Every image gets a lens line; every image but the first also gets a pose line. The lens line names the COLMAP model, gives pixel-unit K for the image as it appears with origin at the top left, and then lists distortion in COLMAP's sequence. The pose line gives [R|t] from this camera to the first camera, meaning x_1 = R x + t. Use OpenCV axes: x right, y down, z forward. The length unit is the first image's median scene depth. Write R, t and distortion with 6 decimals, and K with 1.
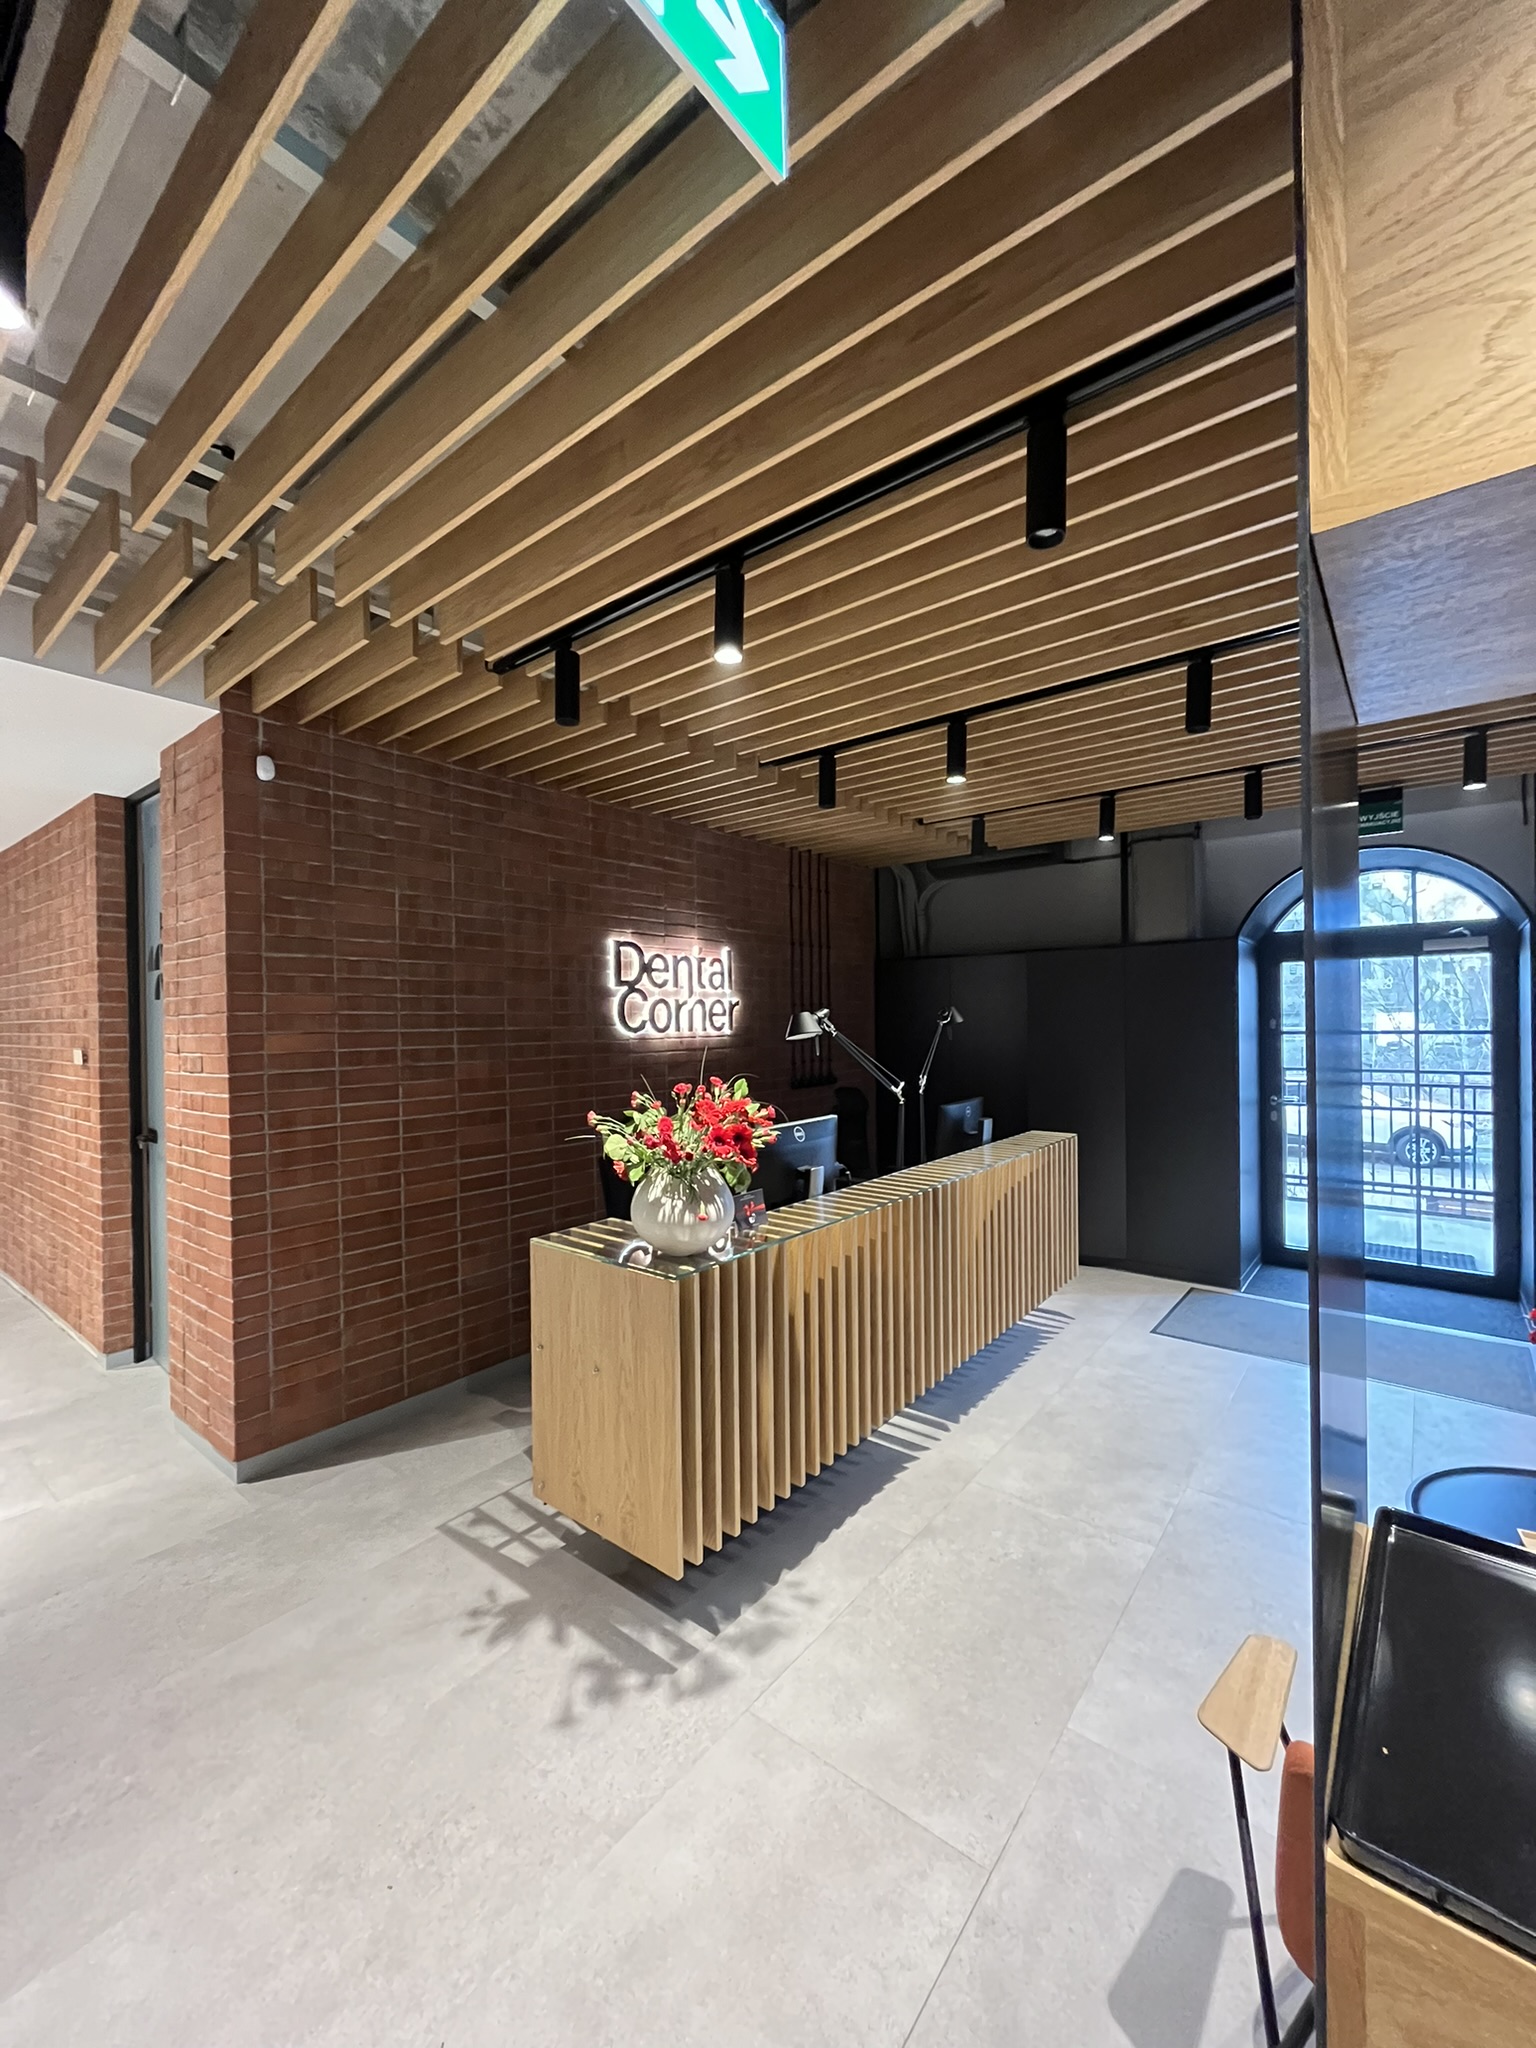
lens RADIAL K [[823.8, 0, 767.5], [0, 823.8, 1020.8], [0, 0, 1]] dist [-0.003075, -0.000137]
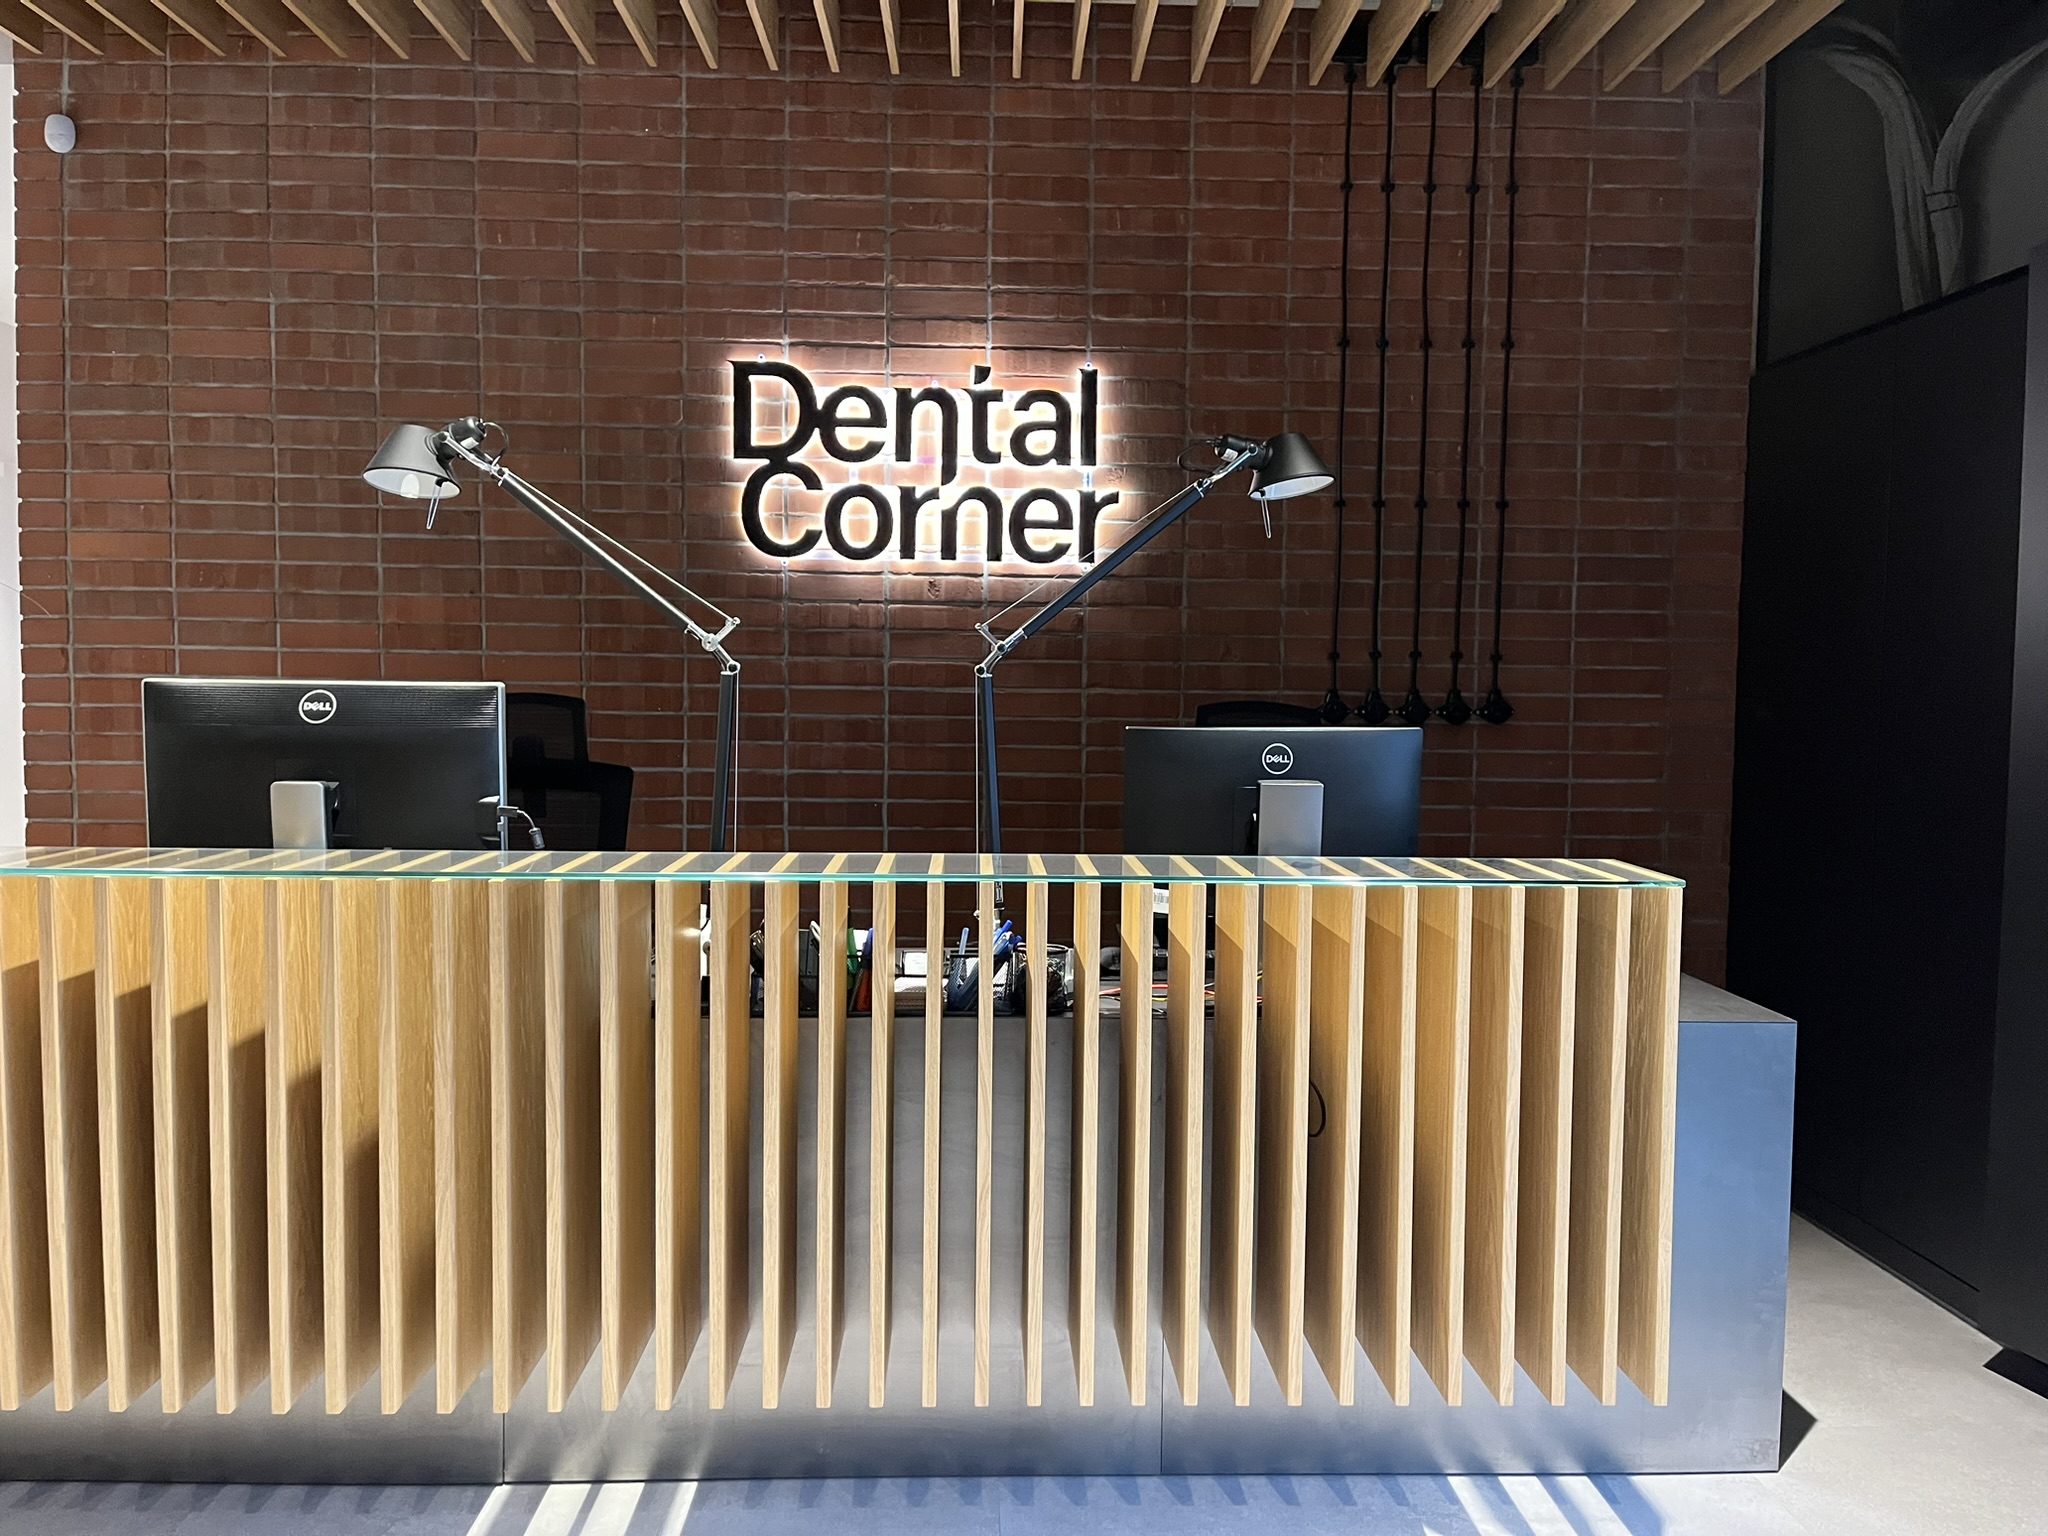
lens RADIAL K [[1571.6, 0, 1030.5], [0, 1571.6, 771.2], [0, 0, 1]] dist [0.024620, -0.038470]
pose [[0.650564, 0.067652, -0.756432, 0.642310], [-0.026018, 0.997425, 0.066829, 0.075251], [0.759005, -0.023795, 0.650650, 0.528834]]
